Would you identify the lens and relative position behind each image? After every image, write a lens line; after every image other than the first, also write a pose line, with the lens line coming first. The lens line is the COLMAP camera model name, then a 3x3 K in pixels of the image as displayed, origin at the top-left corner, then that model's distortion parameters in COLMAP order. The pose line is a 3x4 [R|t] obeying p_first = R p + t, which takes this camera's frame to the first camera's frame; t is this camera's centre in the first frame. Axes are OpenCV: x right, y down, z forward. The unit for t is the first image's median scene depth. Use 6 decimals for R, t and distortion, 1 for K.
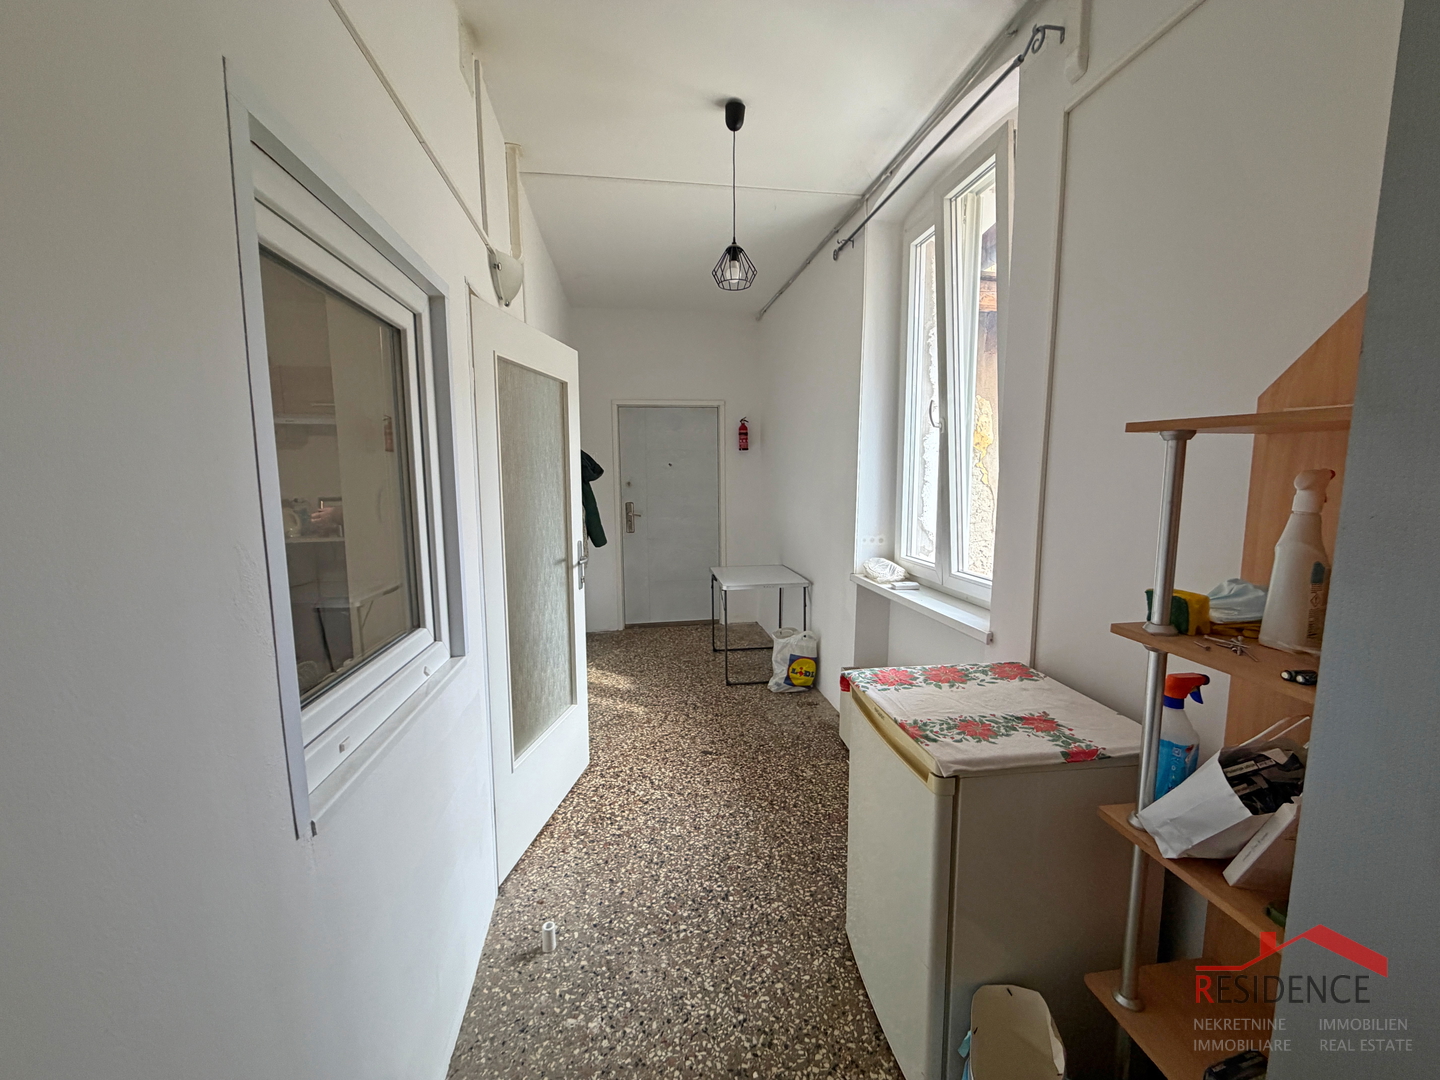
lens RADIAL K [[573.3, 0, 716.7], [0, 573.3, 535.4], [0, 0, 1]] dist [0.000463, -0.000248]
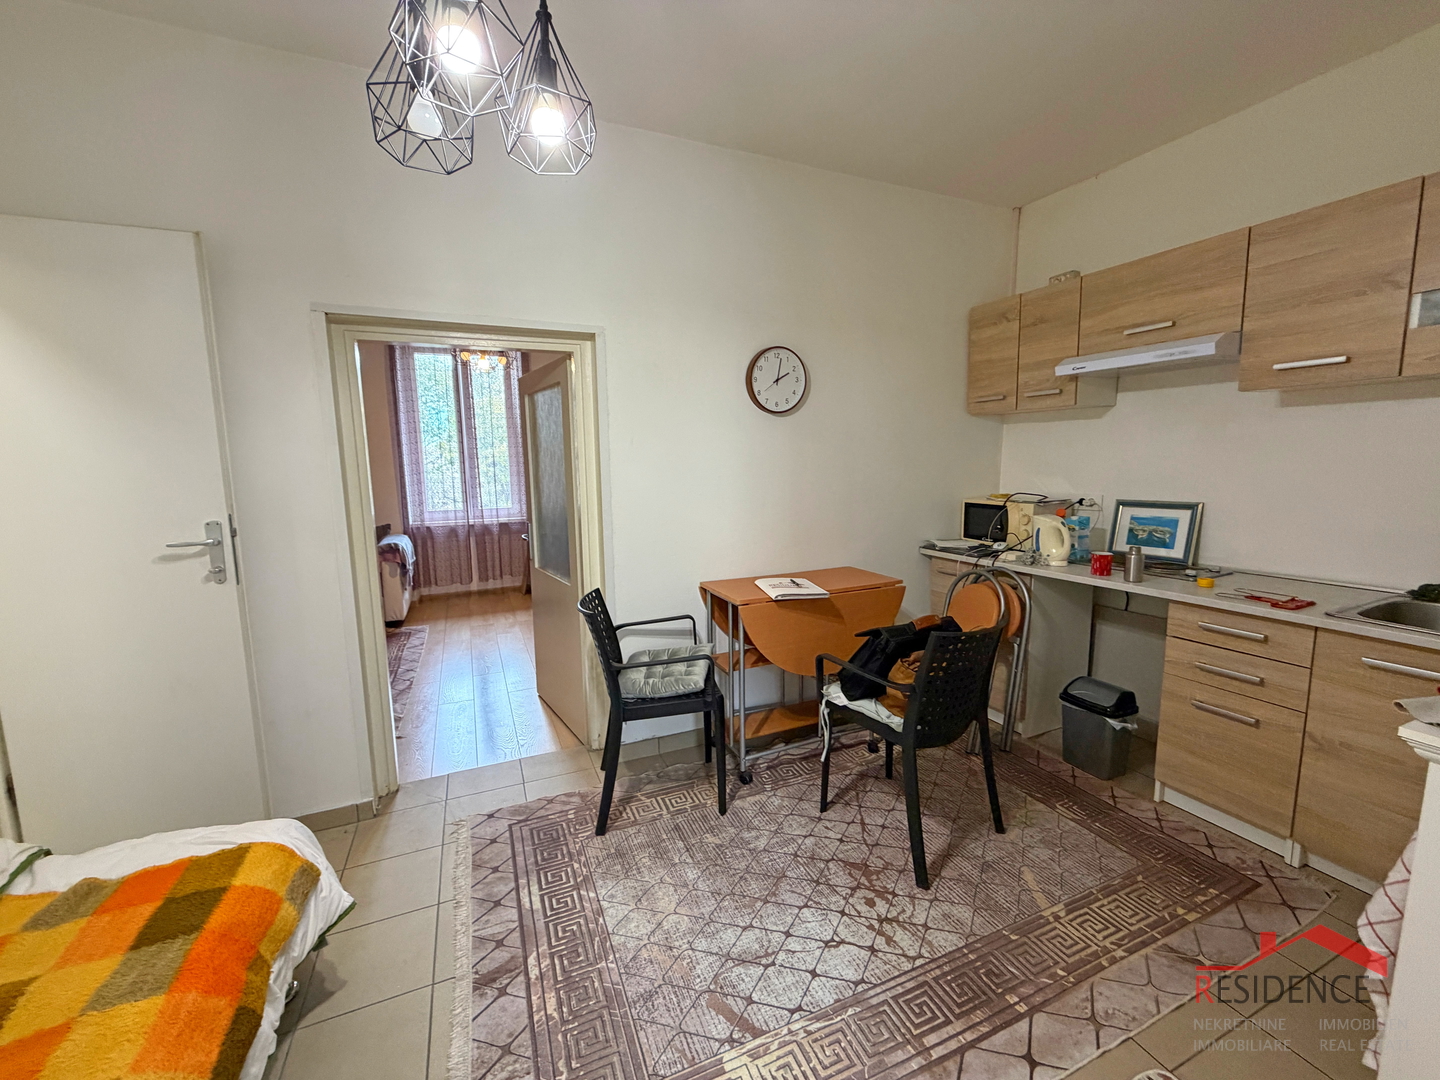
lens RADIAL K [[573.3, 0, 716.7], [0, 573.3, 535.4], [0, 0, 1]] dist [0.000463, -0.000248]
pose [[0.255736, 0.125051, -0.958625, -0.296780], [-0.093551, 0.990146, 0.104207, -0.065703], [0.962210, 0.063031, 0.264915, 0.575262]]
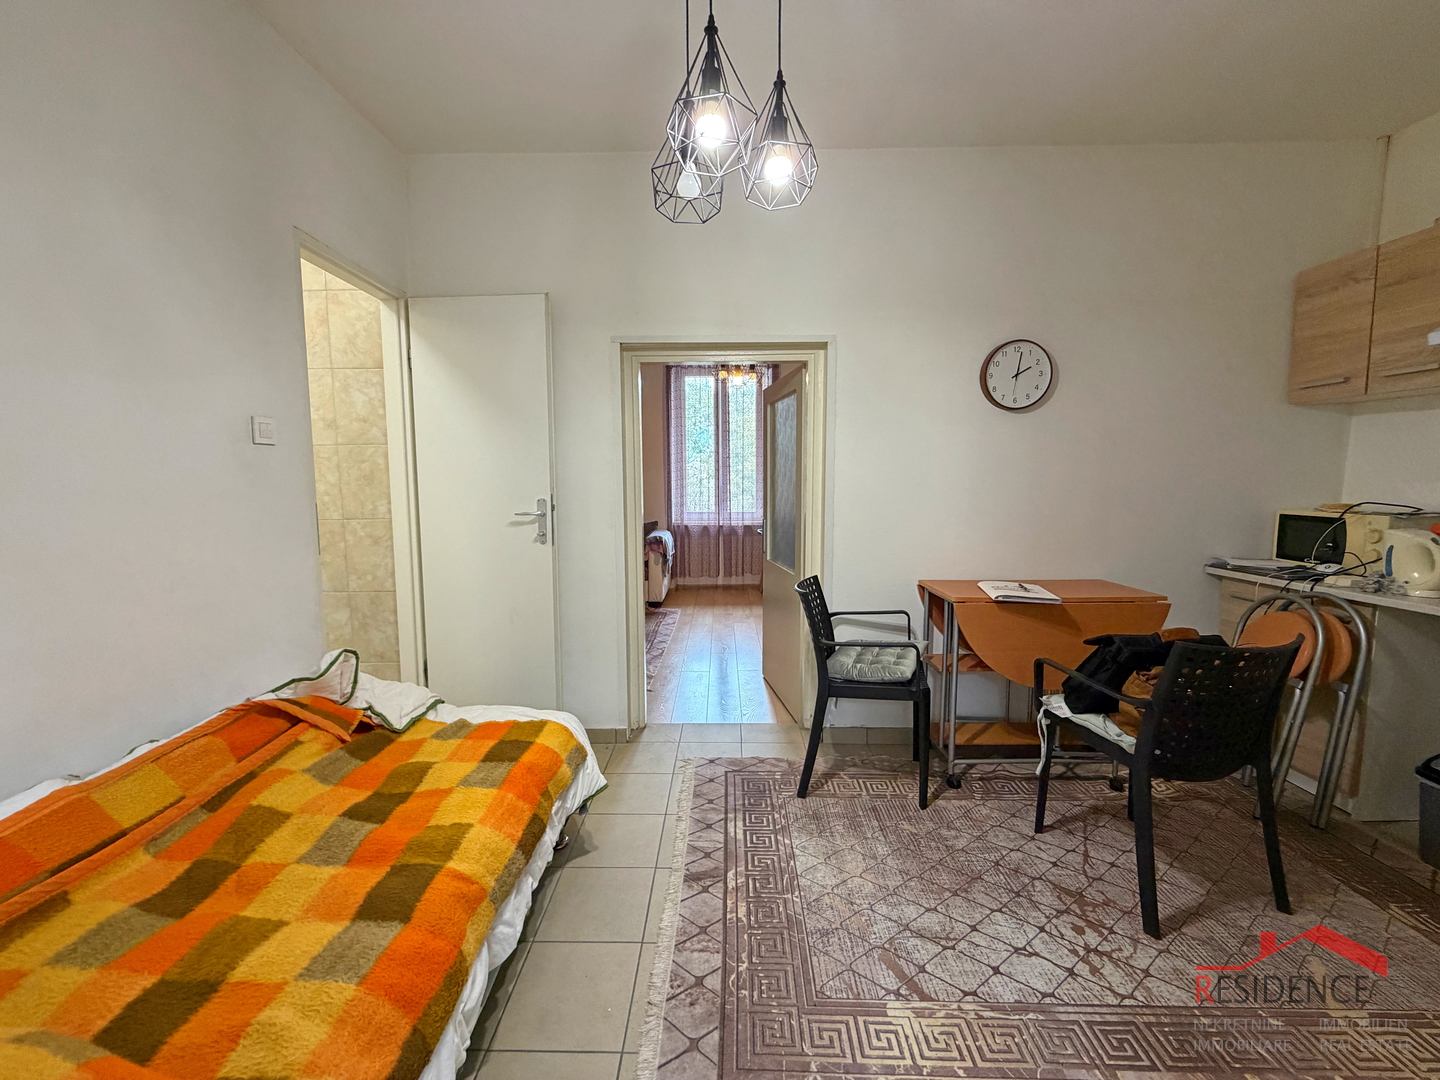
lens RADIAL K [[573.0, 0, 714.2], [0, 573.0, 534.7], [0, 0, 1]] dist [-0.000130, -0.000181]
pose [[-0.168804, 0.098466, -0.980719, -0.240305], [-0.105074, 0.987530, 0.117236, -0.044742], [0.980033, 0.122838, -0.156352, 0.602769]]
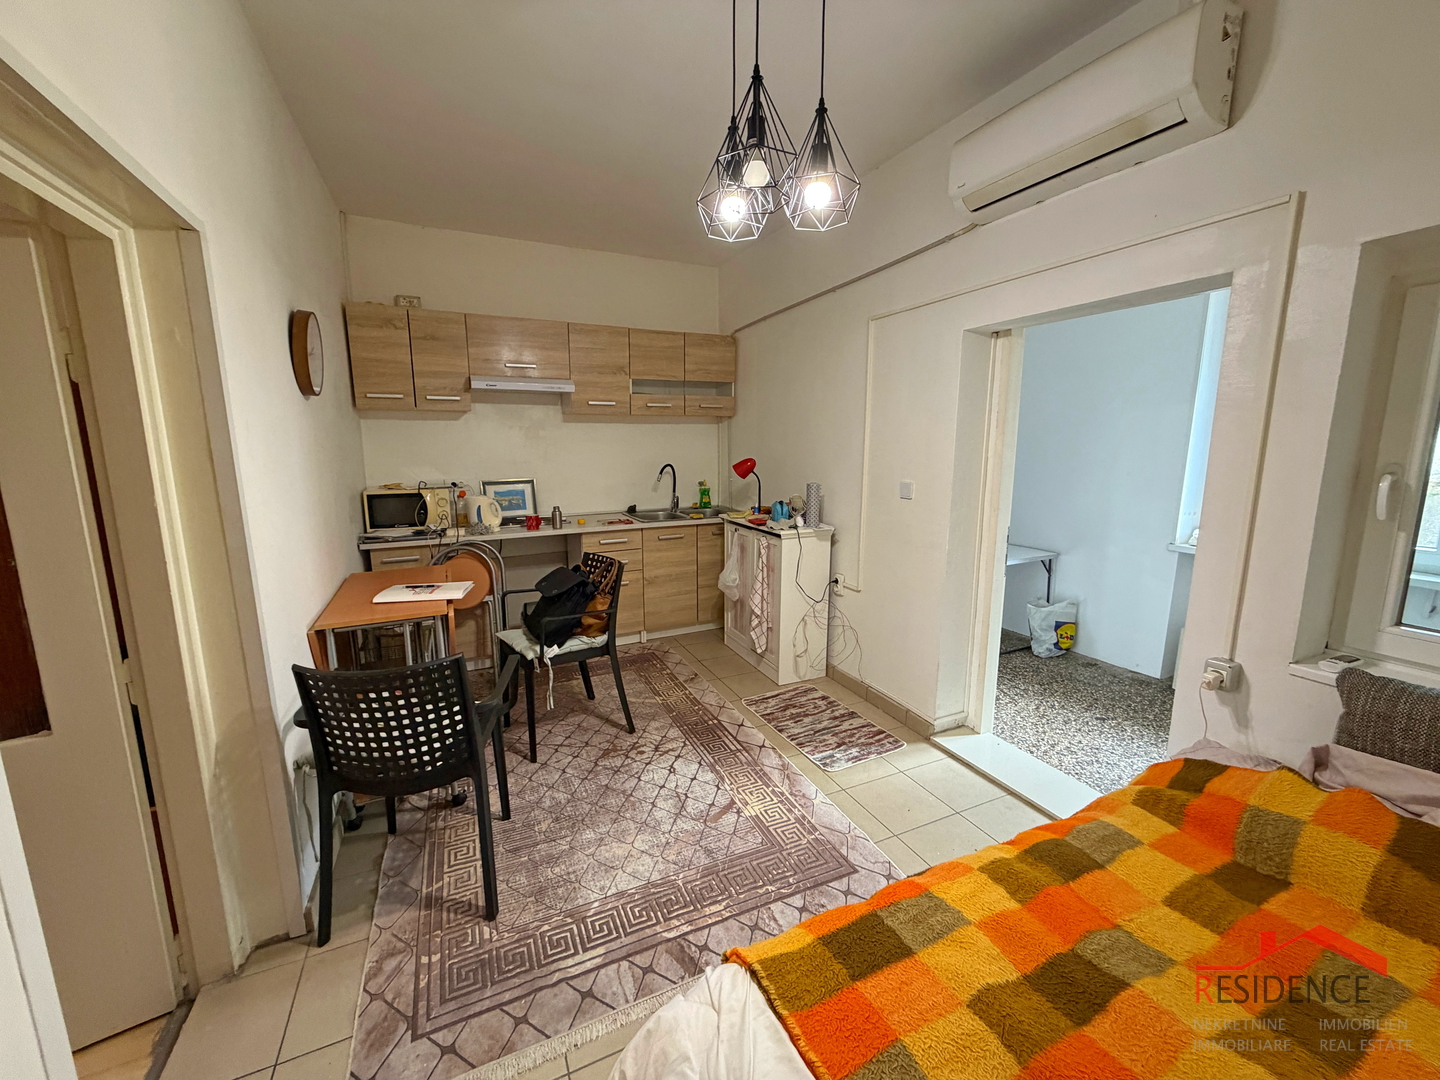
lens RADIAL K [[584.7, 0, 713.5], [0, 584.7, 537.3], [0, 0, 1]] dist [-0.000652, -0.000056]
pose [[0.958196, -0.047590, 0.282128, -0.774707], [0.032909, 0.997857, 0.056554, -0.028384], [-0.284215, -0.044905, 0.957708, 0.153391]]
